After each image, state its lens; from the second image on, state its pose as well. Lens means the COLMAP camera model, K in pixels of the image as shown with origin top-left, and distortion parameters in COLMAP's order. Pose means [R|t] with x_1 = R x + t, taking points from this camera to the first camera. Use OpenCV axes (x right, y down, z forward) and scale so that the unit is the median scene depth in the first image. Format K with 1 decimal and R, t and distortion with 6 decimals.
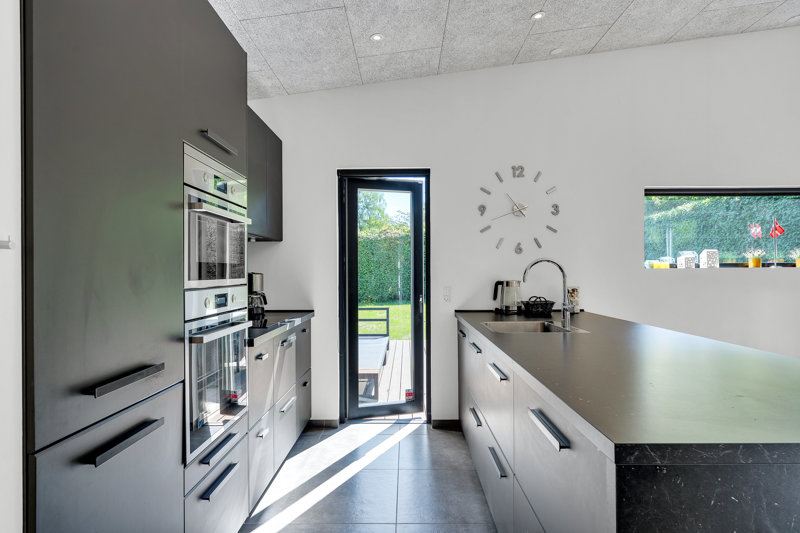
lens RADIAL K [[448.5, 0, 402.8], [0, 448.5, 263.5], [0, 0, 1]] dist [-0.000386, 0.000366]
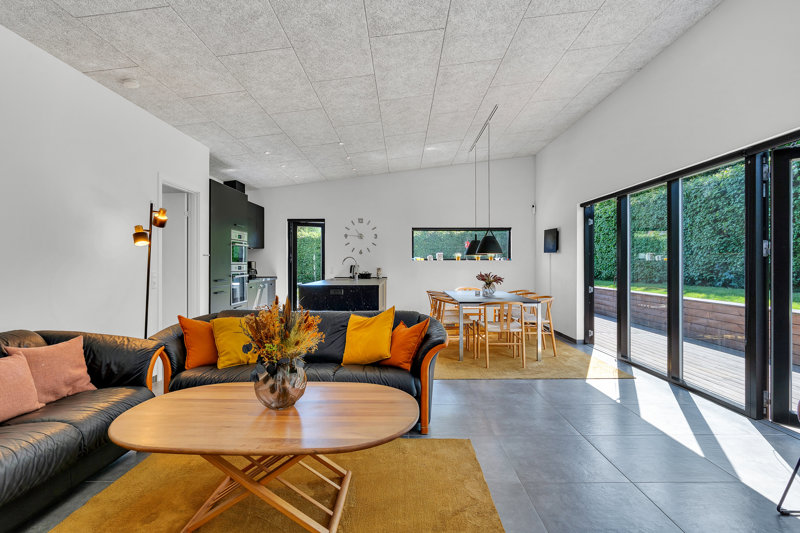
lens RADIAL K [[400.1, 0, 402.0], [0, 400.1, 261.0], [0, 0, 1]] dist [-0.004009, 0.000481]
pose [[0.999874, 0.005738, 0.014808, 0.450711], [-0.005683, 0.999977, -0.003732, 0.022292], [-0.014829, 0.003648, 0.999883, -1.182343]]
